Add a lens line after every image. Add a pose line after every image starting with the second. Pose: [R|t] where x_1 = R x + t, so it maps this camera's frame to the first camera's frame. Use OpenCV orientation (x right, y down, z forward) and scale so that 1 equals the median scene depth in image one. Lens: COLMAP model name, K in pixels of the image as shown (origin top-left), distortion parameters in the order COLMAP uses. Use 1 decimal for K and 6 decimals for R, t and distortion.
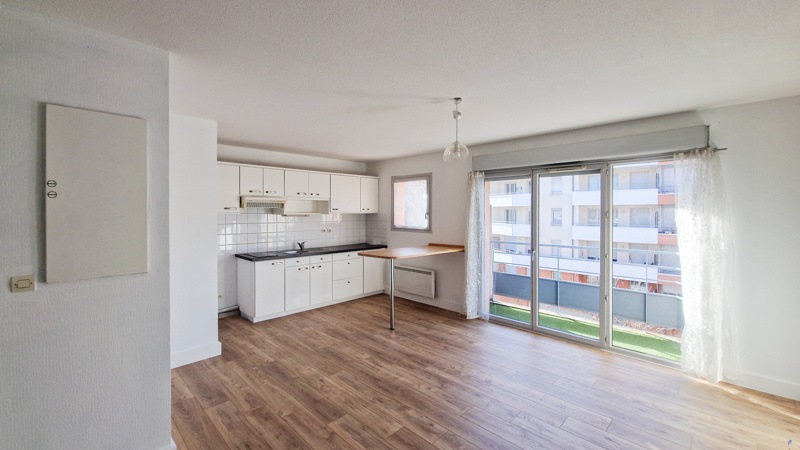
lens RADIAL K [[336.8, 0, 381.8], [0, 336.8, 212.6], [0, 0, 1]] dist [0.000000, -0.000006]
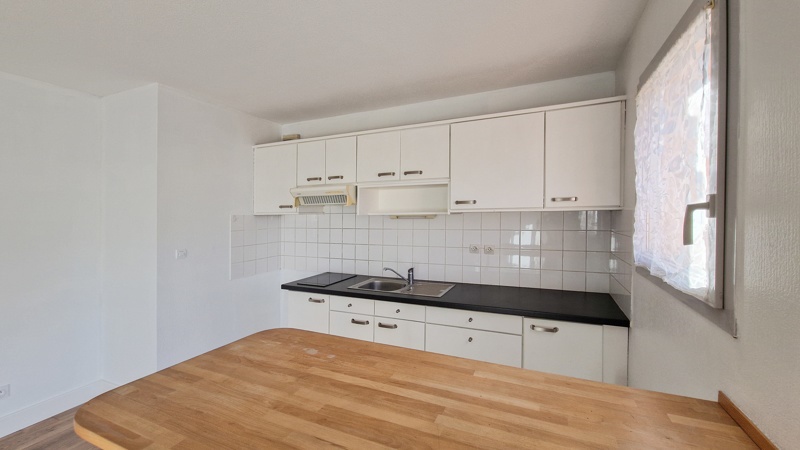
lens RADIAL K [[321.7, 0, 401.6], [0, 321.7, 215.3], [0, 0, 1]] dist [0.000214, 0.000000]
pose [[0.379960, -0.000514, -0.925003, 0.312945], [0.007883, 0.999965, 0.002682, 0.007941], [0.924969, -0.008311, 0.379951, 1.139003]]
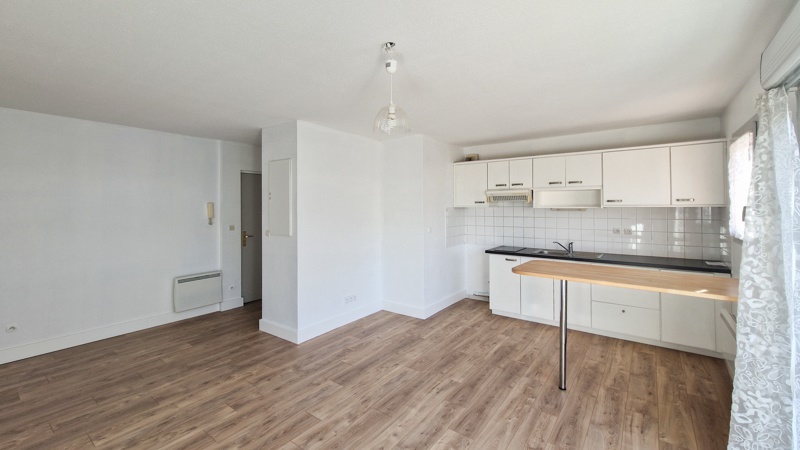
lens RADIAL K [[328.8, 0, 405.7], [0, 328.8, 193.1], [0, 0, 1]] dist [0.000120, -0.000062]
pose [[0.167912, -0.041479, -0.984929, 0.686401], [-0.000441, 0.999111, -0.042151, 0.004313], [0.985802, 0.007512, 0.167744, 0.679209]]
